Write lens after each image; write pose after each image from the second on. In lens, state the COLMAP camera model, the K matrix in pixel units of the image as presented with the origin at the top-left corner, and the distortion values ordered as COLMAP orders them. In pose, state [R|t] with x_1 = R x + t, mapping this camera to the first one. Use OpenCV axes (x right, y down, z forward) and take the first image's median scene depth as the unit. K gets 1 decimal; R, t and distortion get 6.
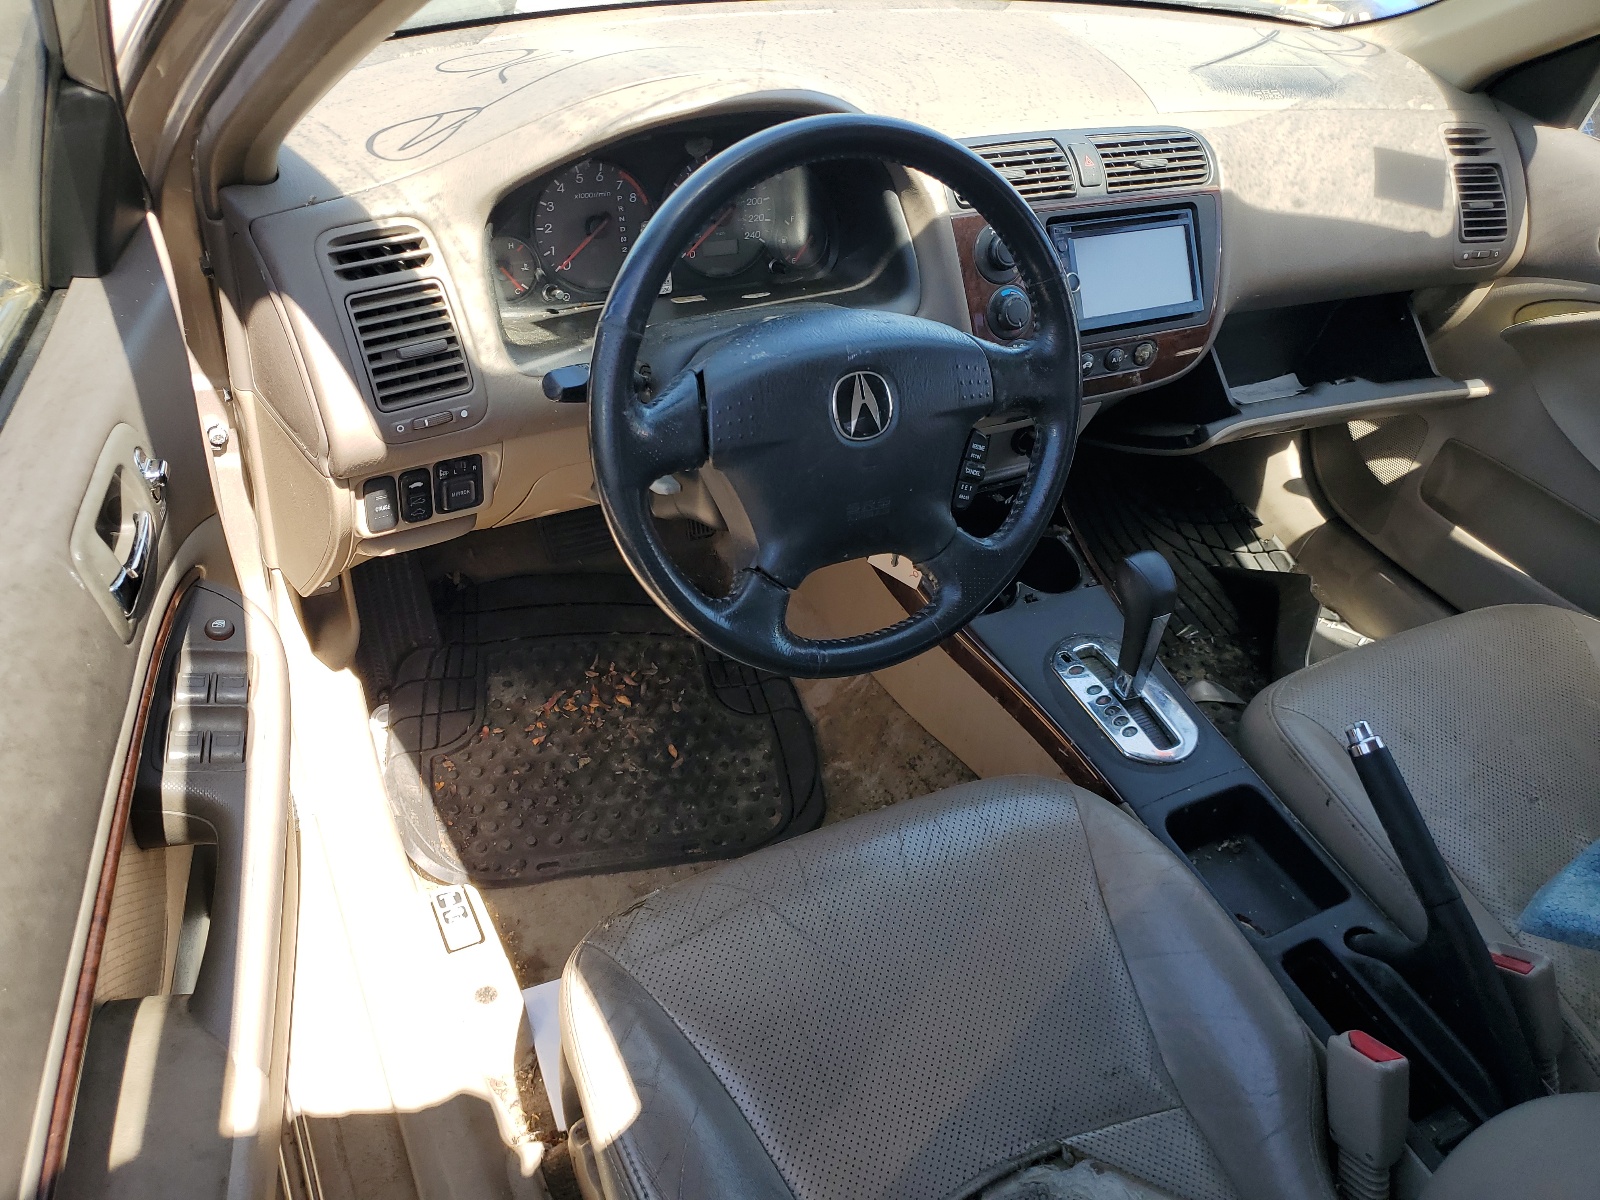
lens RADIAL K [[1211.7, 0, 800.0], [0, 1211.7, 600.0], [0, 0, 1]] dist [-0.000468, -0.003856]
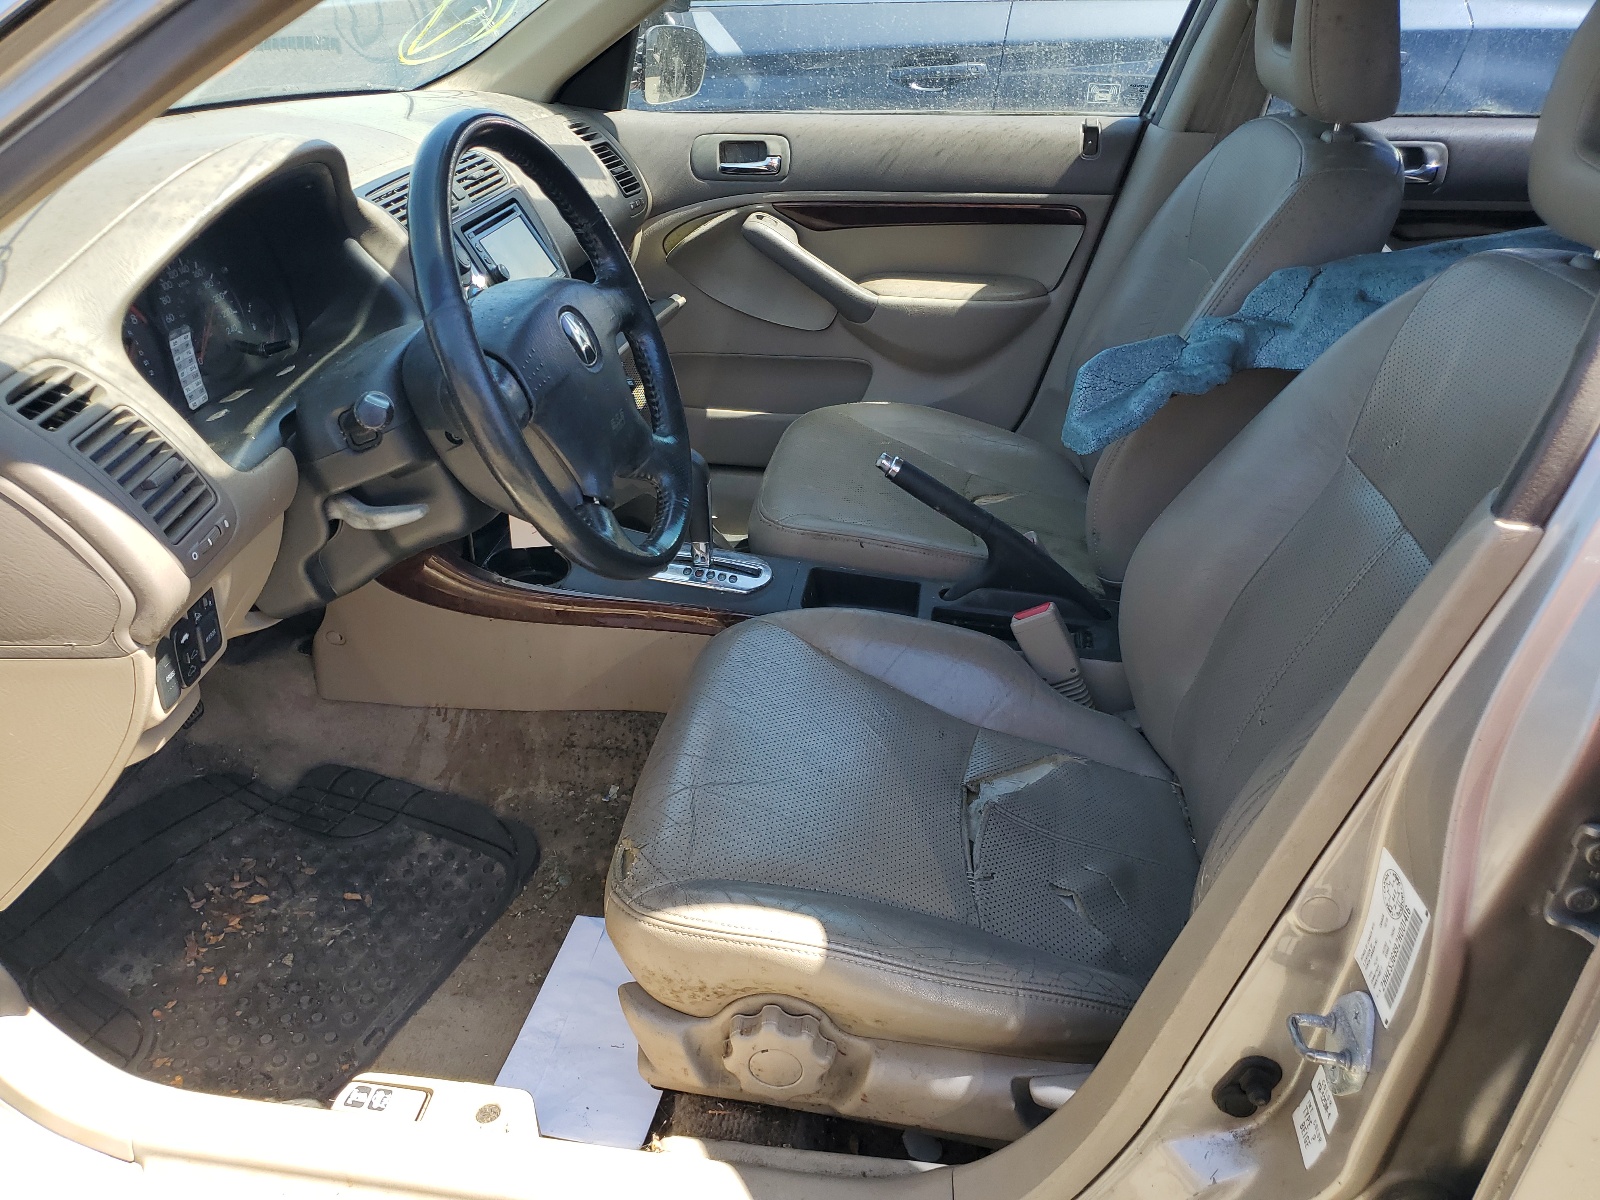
lens RADIAL K [[1225.6, 0, 800.0], [0, 1225.6, 600.0], [0, 0, 1]] dist [0.039003, 0.002250]
pose [[0.583987, -0.474565, 0.658595, -0.556021], [0.548003, 0.829019, 0.111445, 0.025319], [-0.598875, 0.295830, 0.744200, 0.036082]]
